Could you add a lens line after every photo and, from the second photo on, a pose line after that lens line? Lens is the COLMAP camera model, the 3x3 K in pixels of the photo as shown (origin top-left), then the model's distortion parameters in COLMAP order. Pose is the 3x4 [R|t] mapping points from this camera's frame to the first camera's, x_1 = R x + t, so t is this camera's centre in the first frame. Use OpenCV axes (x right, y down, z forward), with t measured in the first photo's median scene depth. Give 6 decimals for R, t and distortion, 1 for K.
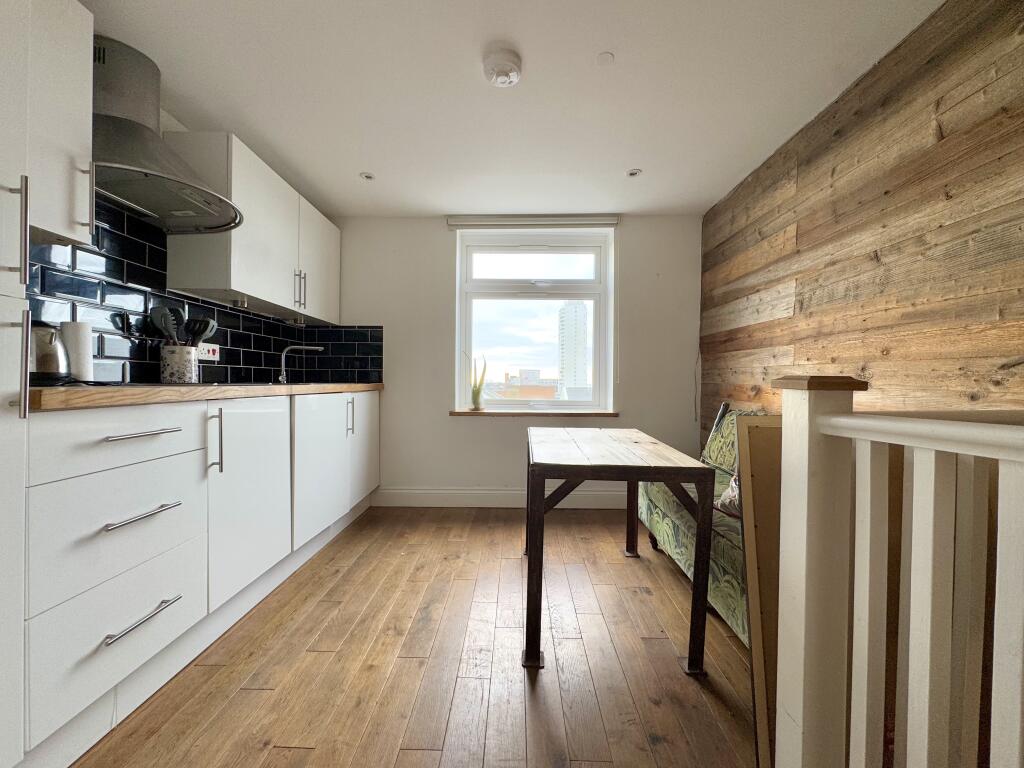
lens RADIAL K [[407.0, 0, 512.8], [0, 407.0, 383.6], [0, 0, 1]] dist [-0.004102, 0.000630]
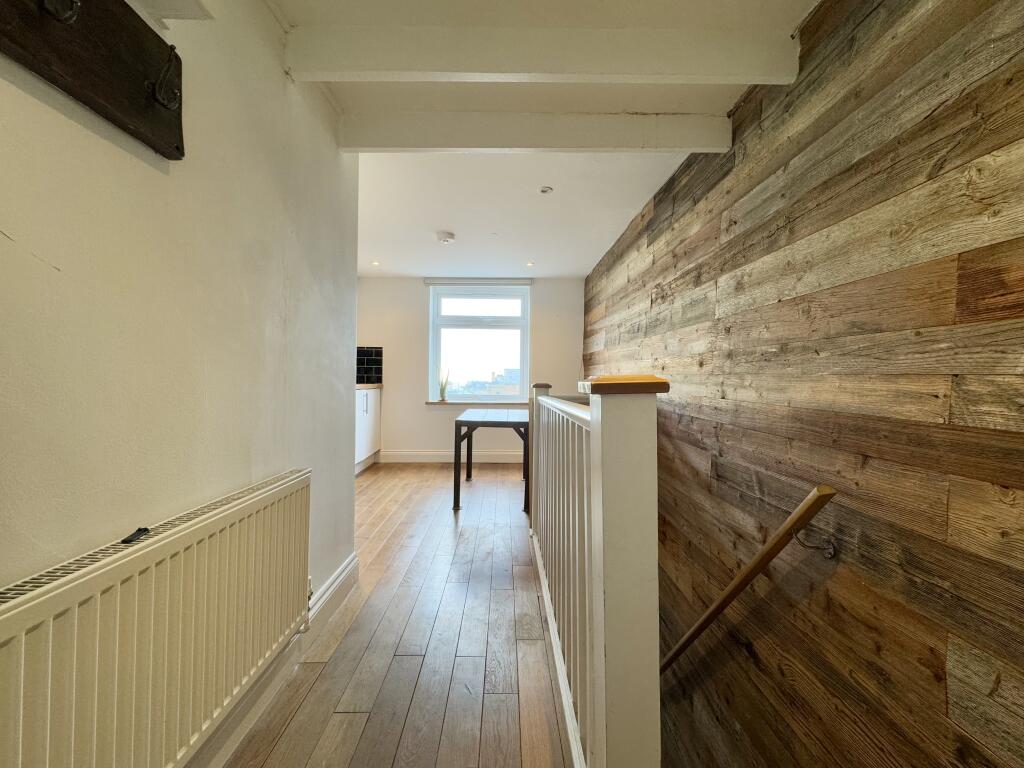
lens RADIAL K [[407.0, 0, 514.7], [0, 407.0, 382.8], [0, 0, 1]] dist [-0.004102, 0.000630]
pose [[0.999259, 0.000872, 0.038483, 0.201671], [-0.000911, 0.999999, 0.000990, -0.010233], [-0.038482, -0.001025, 0.999259, -0.914779]]
